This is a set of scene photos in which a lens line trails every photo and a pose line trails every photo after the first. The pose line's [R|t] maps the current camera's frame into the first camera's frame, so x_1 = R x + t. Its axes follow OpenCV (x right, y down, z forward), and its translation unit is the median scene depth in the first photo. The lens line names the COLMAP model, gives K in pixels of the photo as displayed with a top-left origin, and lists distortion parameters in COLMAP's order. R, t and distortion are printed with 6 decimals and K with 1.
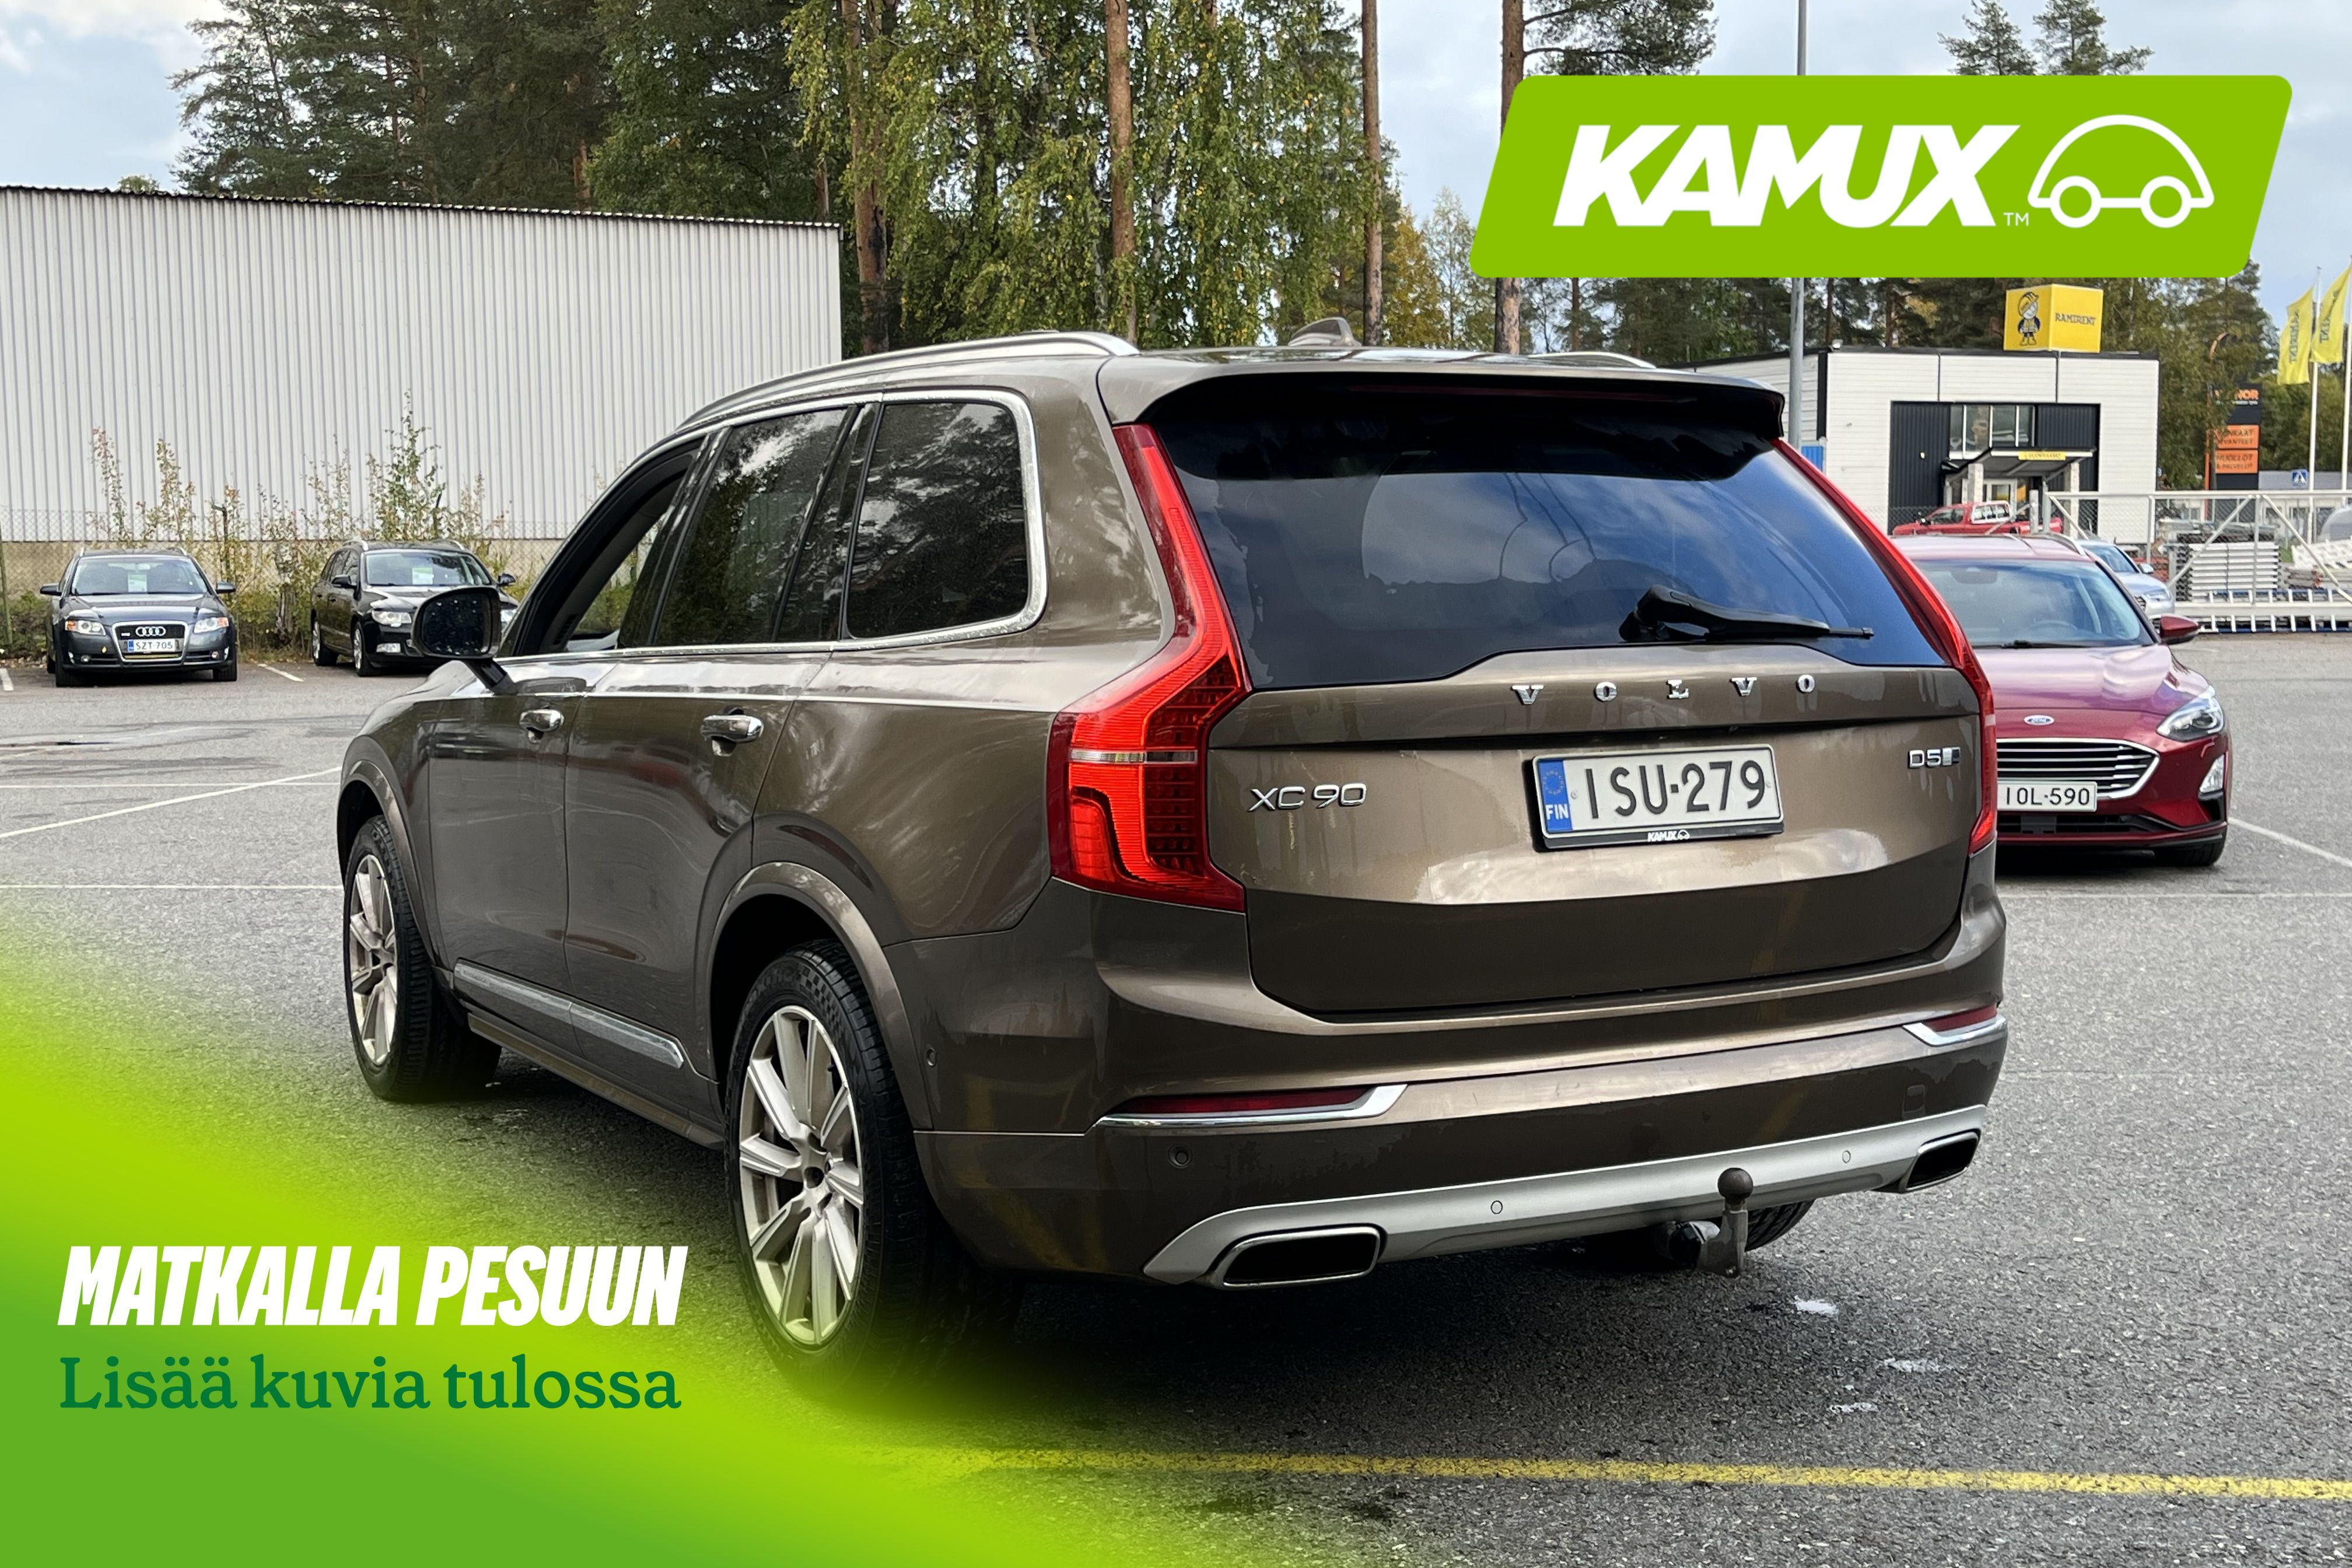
lens RADIAL K [[2538.7, 0, 1178.9], [0, 2538.7, 791.4], [0, 0, 1]] dist [0.084311, 0.000000]
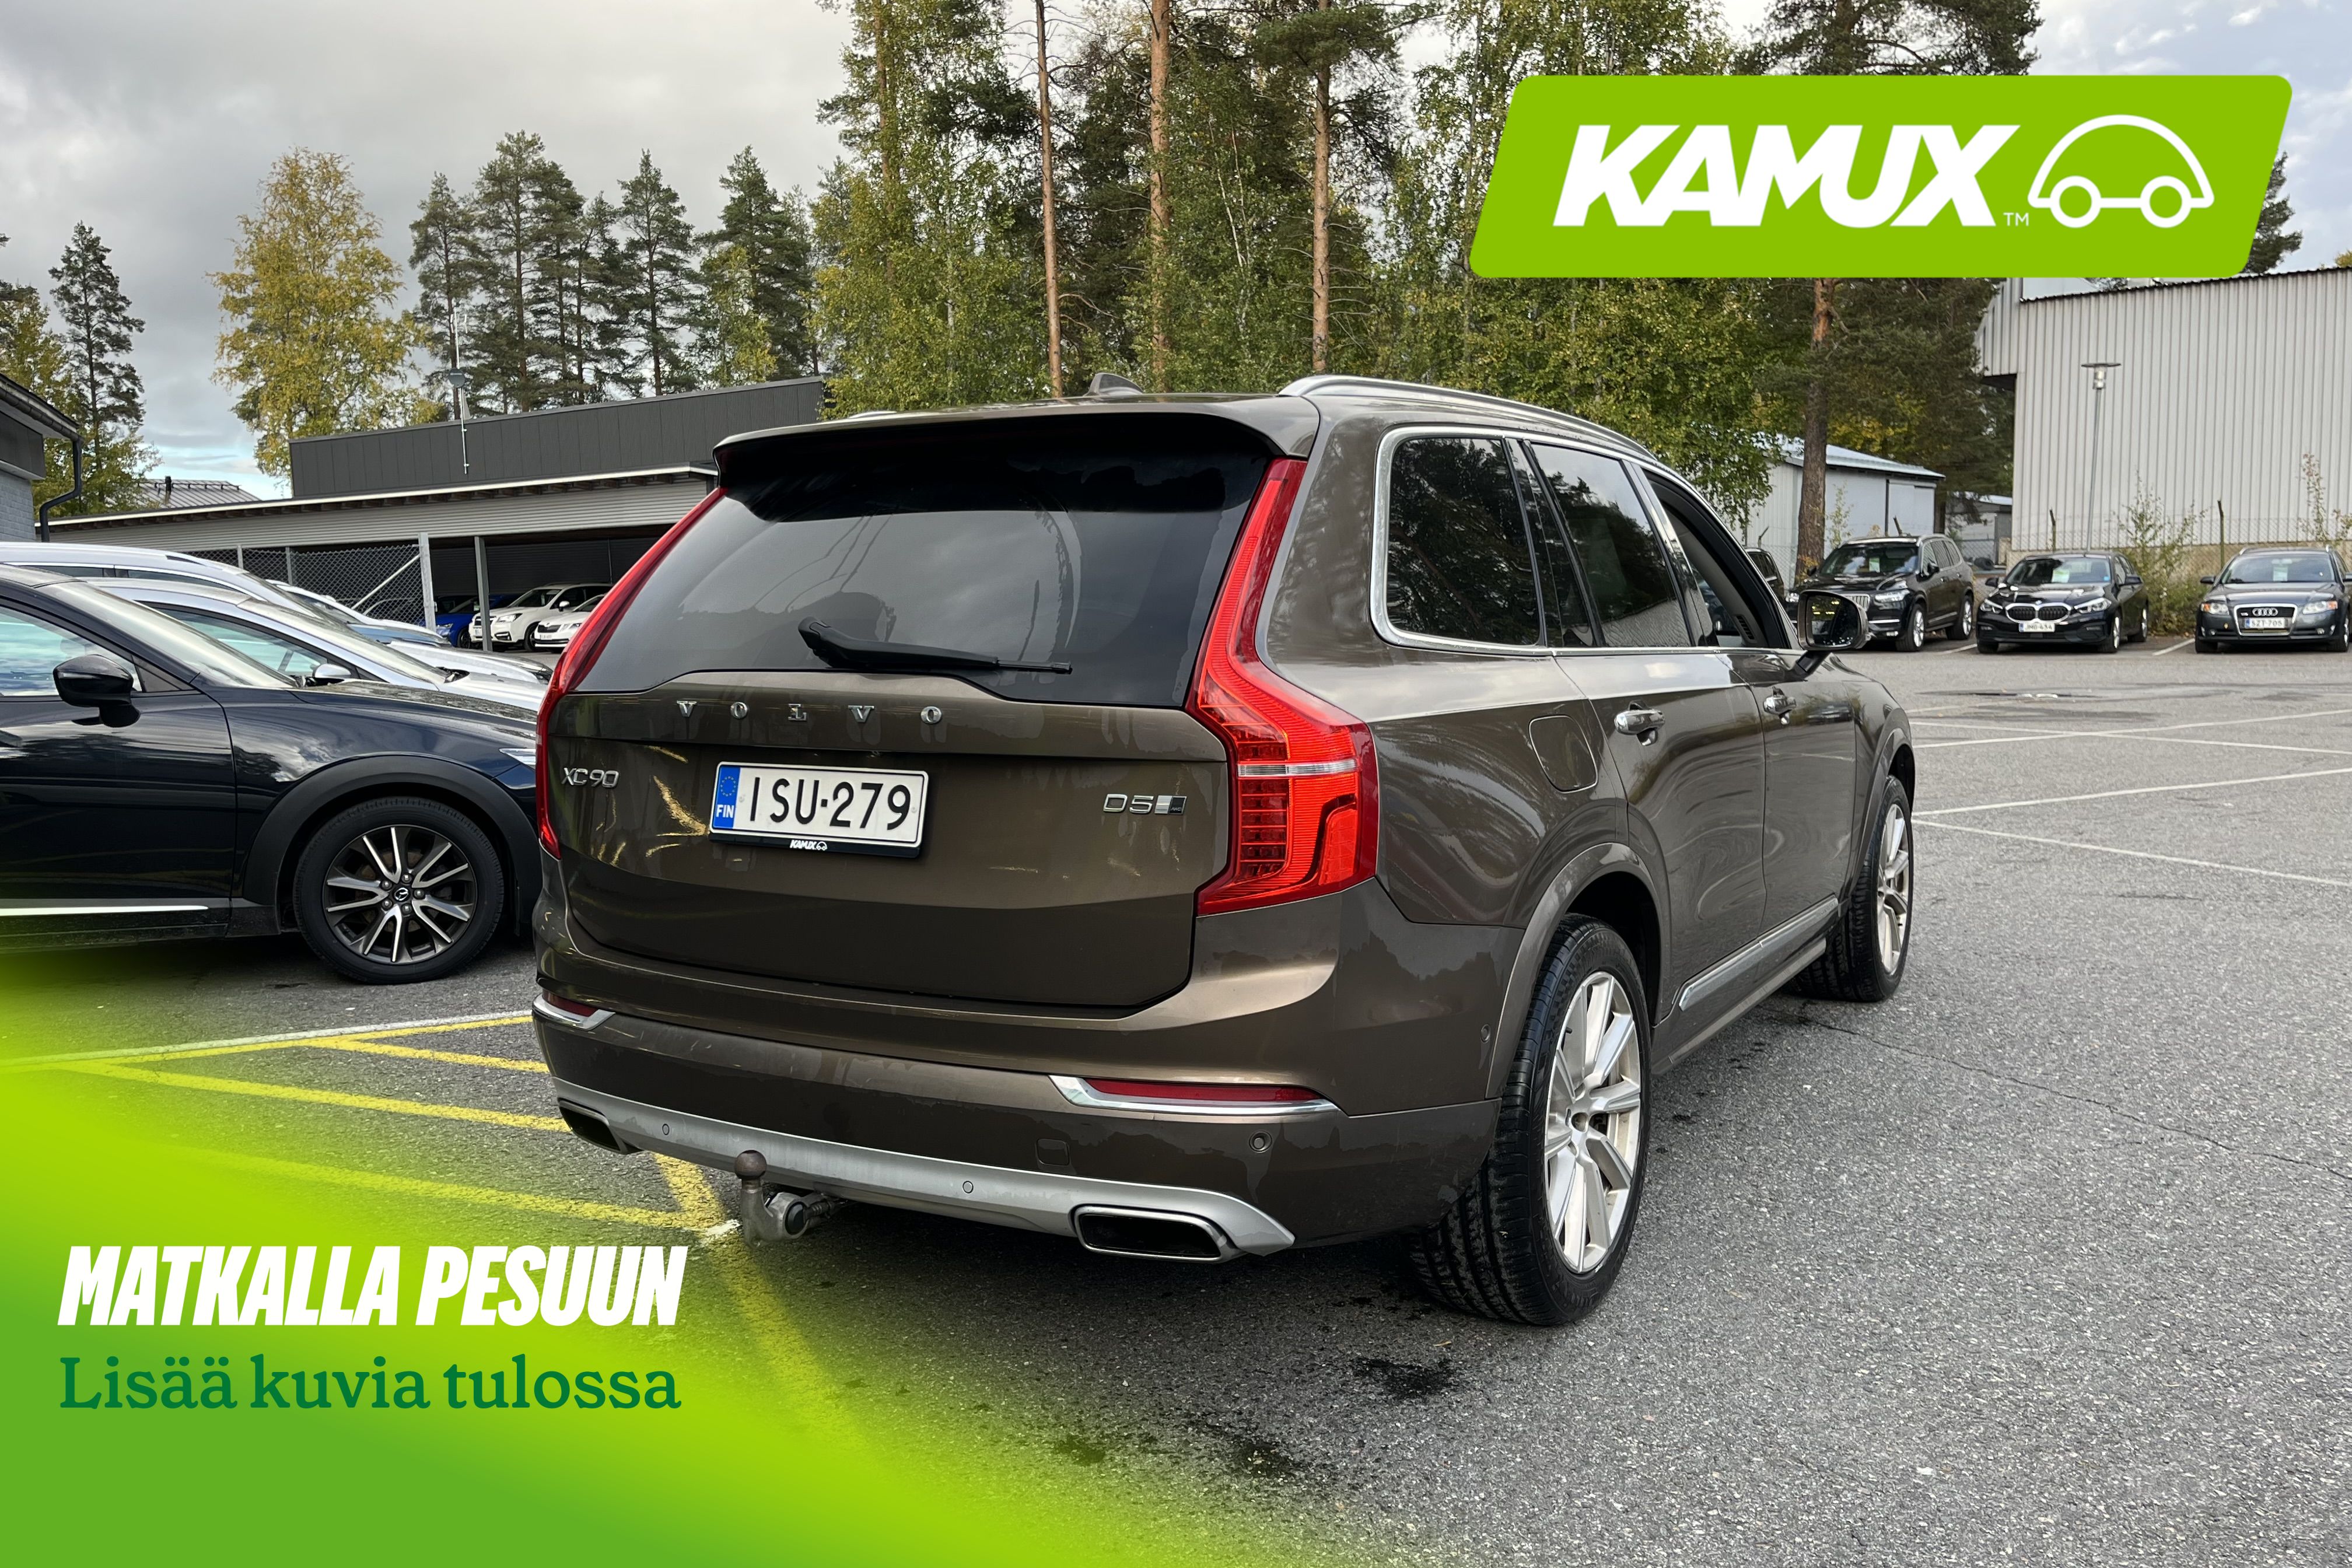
lens RADIAL K [[1754.7, 0, 1176.3], [0, 1754.7, 770.5], [0, 0, 1]] dist [0.030084, -0.002090]
pose [[0.515169, 0.084377, -0.852925, 0.901308], [-0.058725, 0.996279, 0.063089, -0.070445], [0.855075, 0.017586, 0.518206, 0.726480]]
